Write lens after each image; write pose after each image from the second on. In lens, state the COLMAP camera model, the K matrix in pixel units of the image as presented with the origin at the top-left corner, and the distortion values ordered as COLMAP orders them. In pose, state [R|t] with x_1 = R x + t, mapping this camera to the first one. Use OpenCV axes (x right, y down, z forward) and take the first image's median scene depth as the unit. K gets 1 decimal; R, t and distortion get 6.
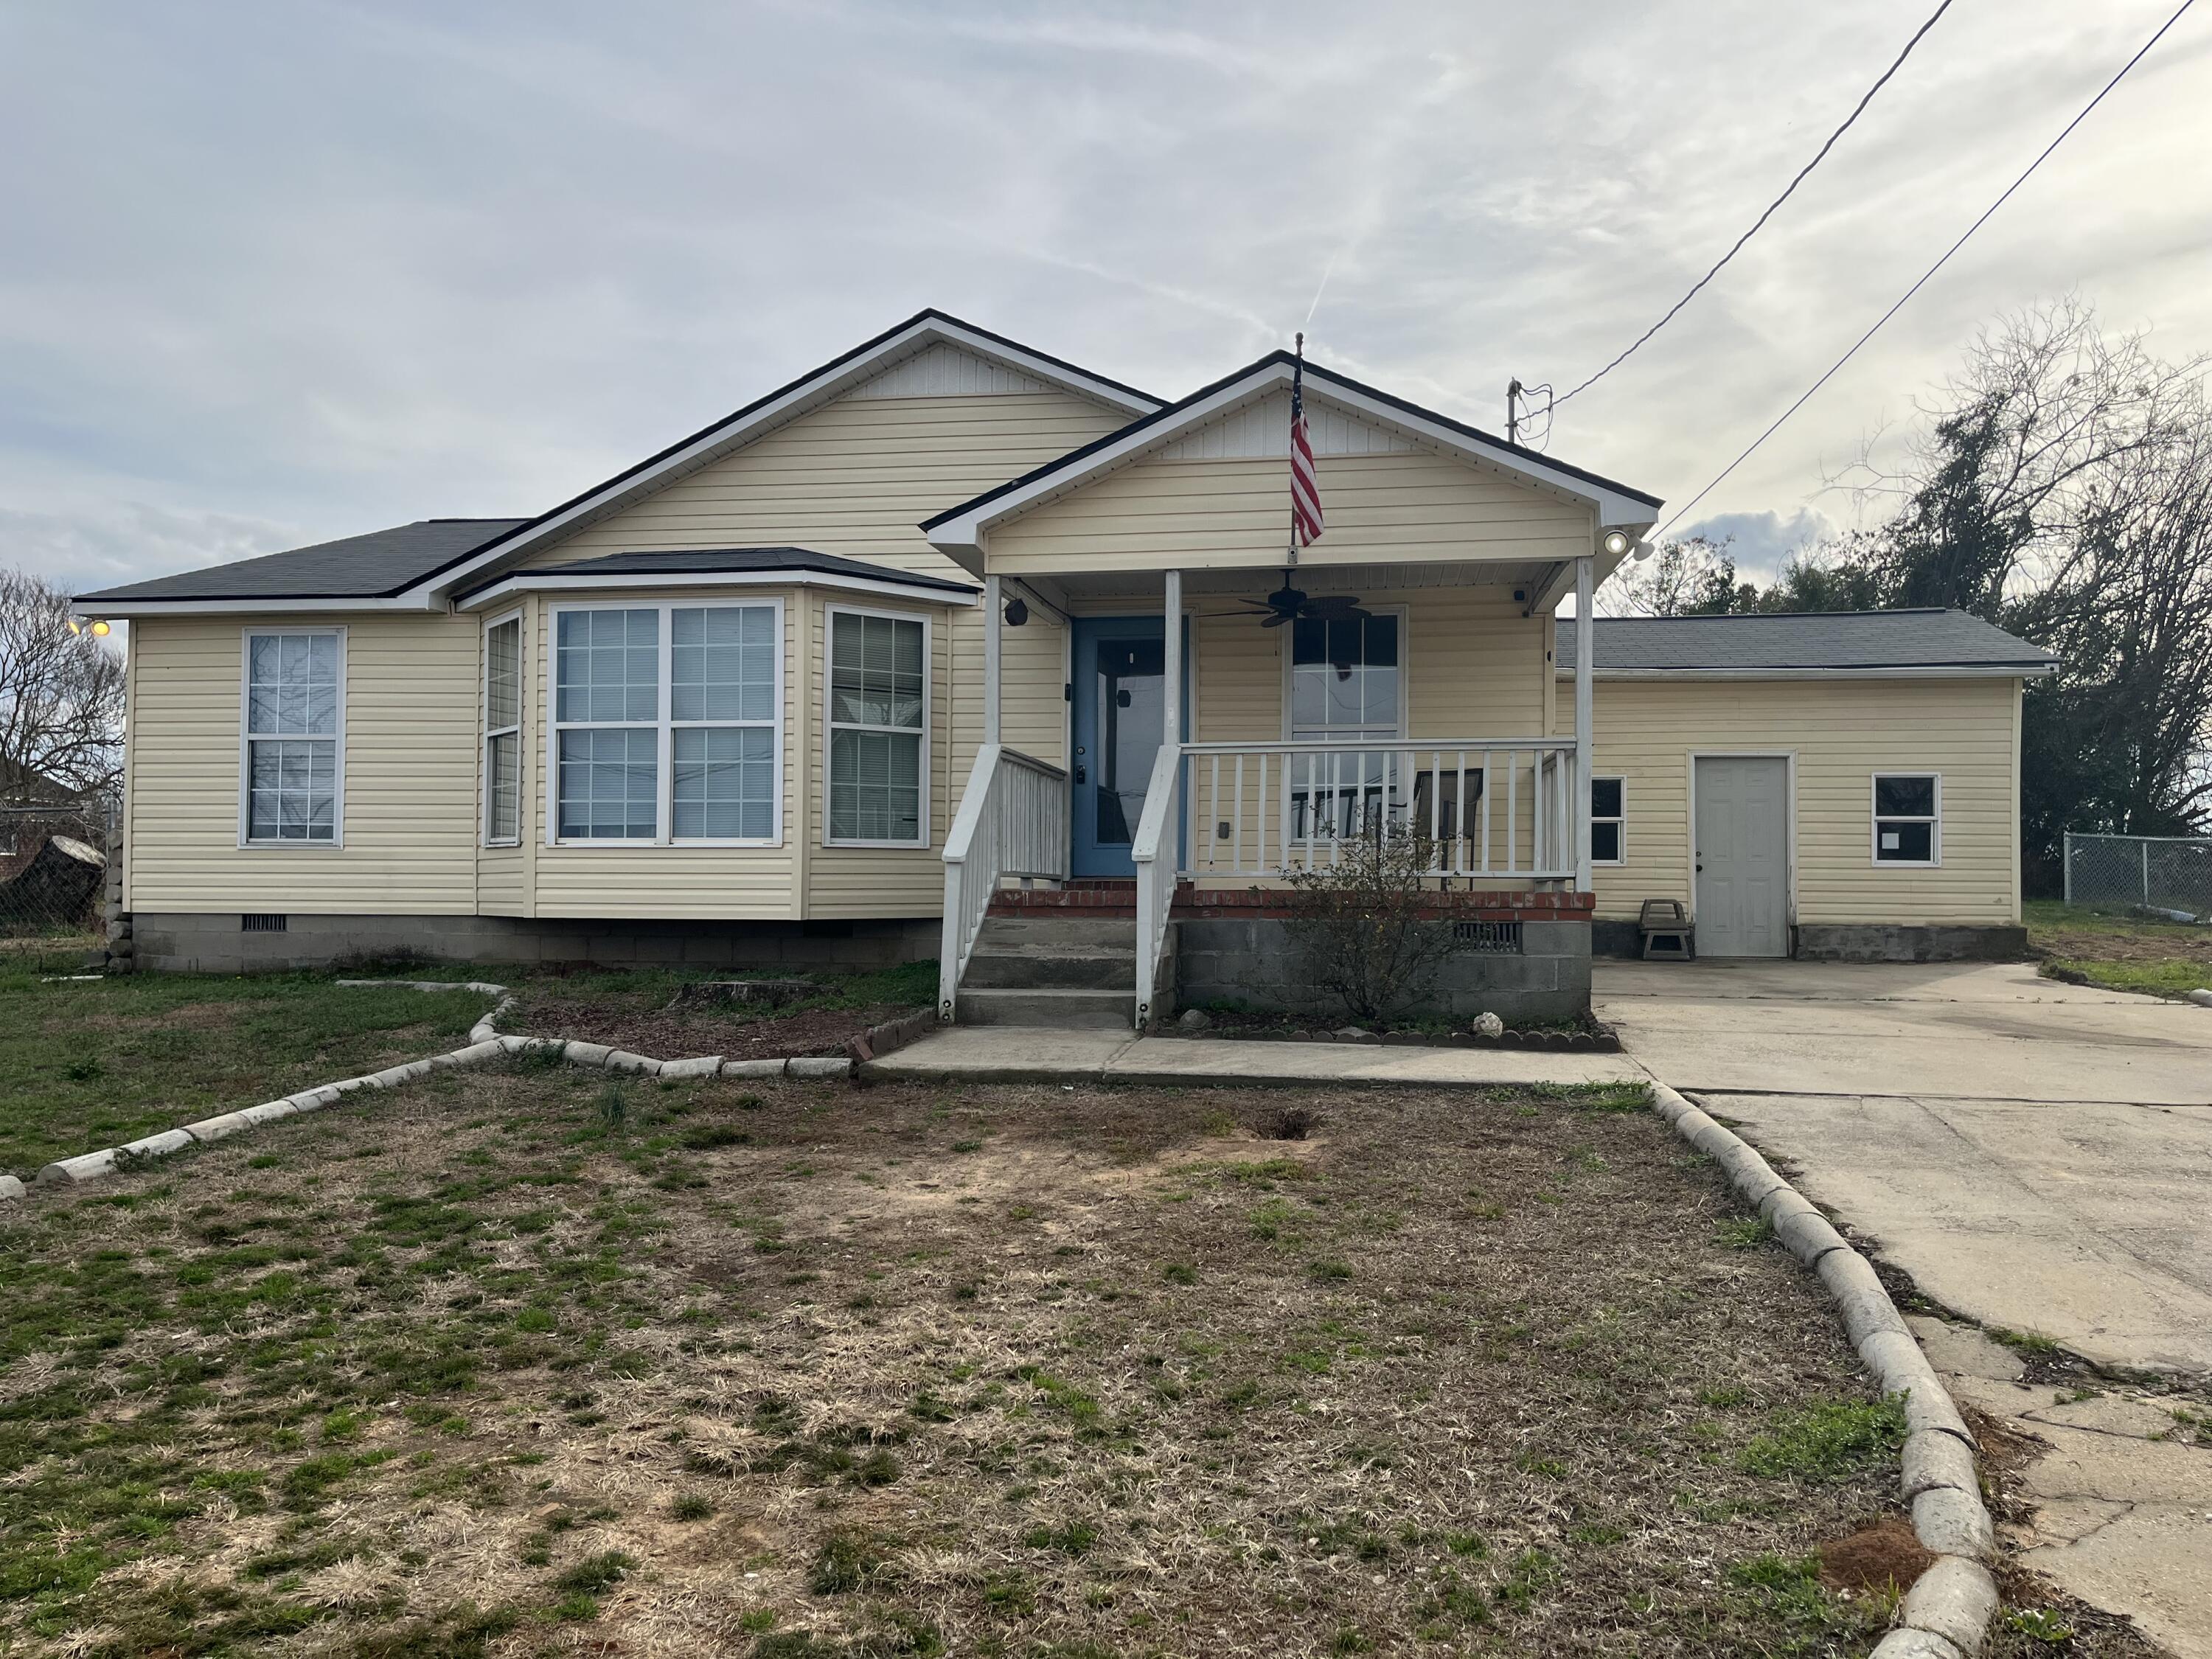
lens RADIAL K [[1666.6, 0, 1113.3], [0, 1666.6, 841.8], [0, 0, 1]] dist [0.055143, -0.068485]
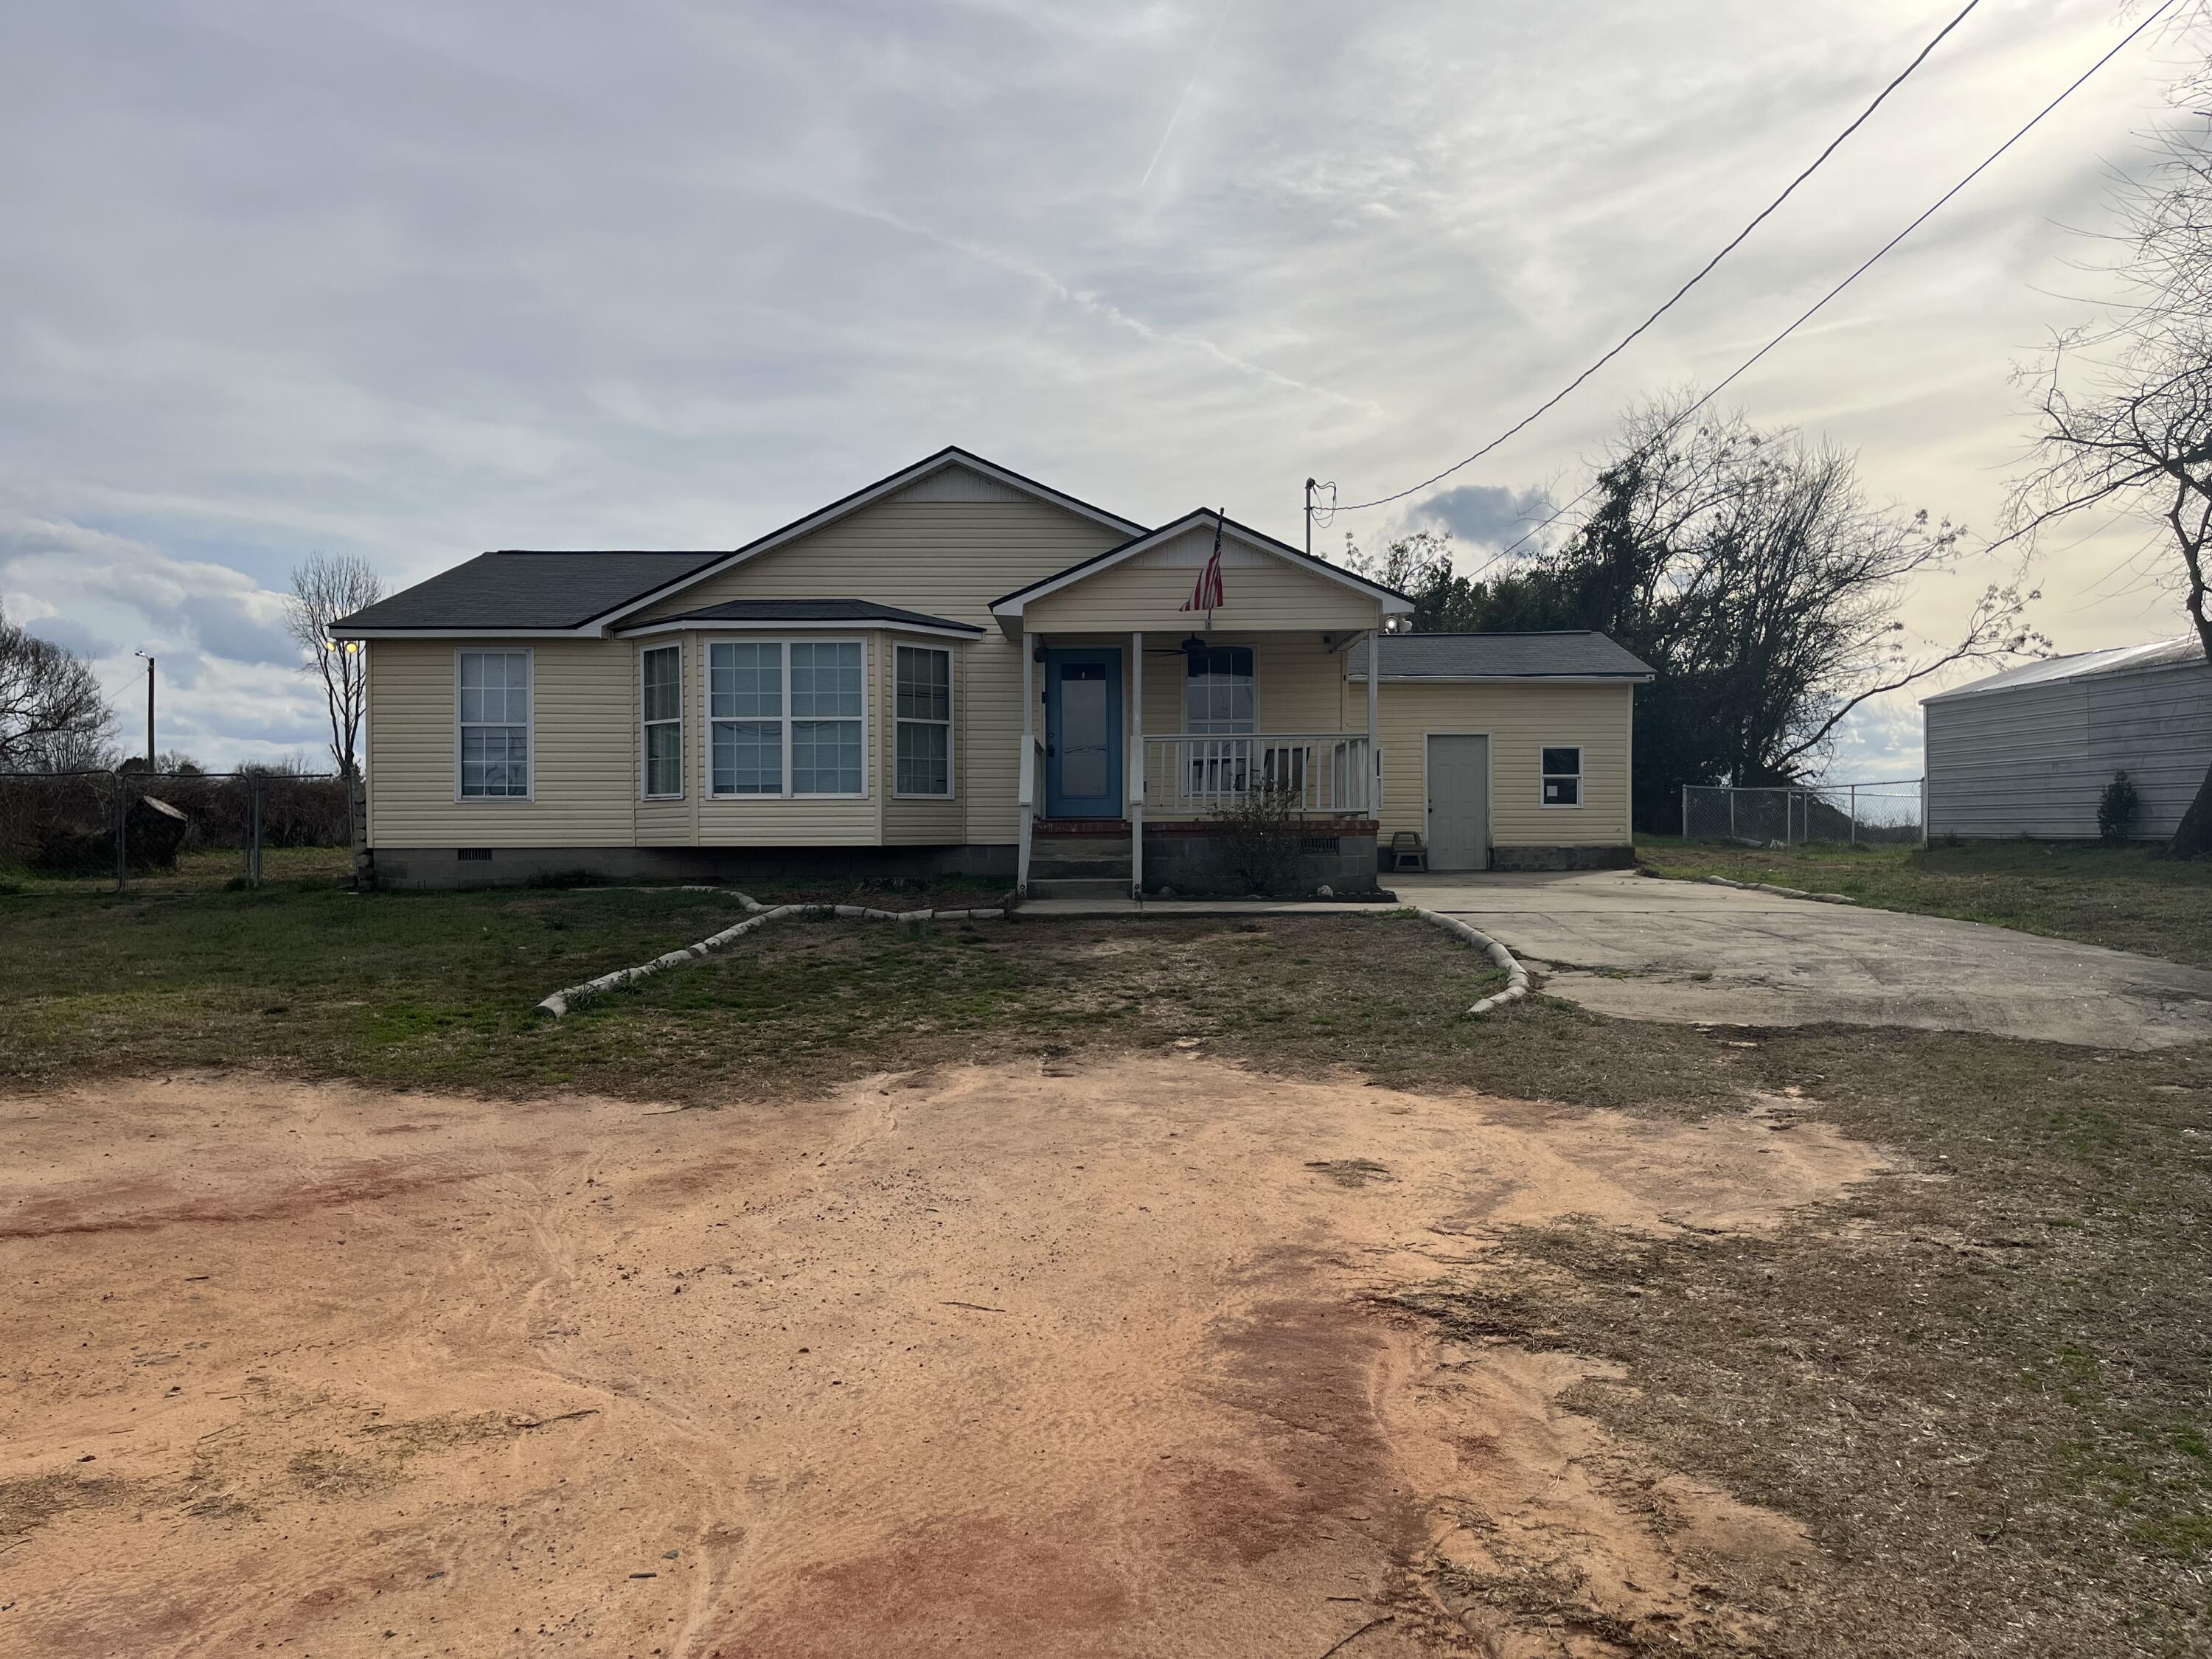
lens RADIAL K [[1666.6, 0, 1122.5], [0, 1666.6, 834.3], [0, 0, 1]] dist [0.055143, -0.068485]
pose [[0.987090, -0.010102, 0.159846, -0.200870], [0.006747, 0.999746, 0.021517, 0.004334], [-0.160023, -0.020161, 0.986907, -0.533595]]
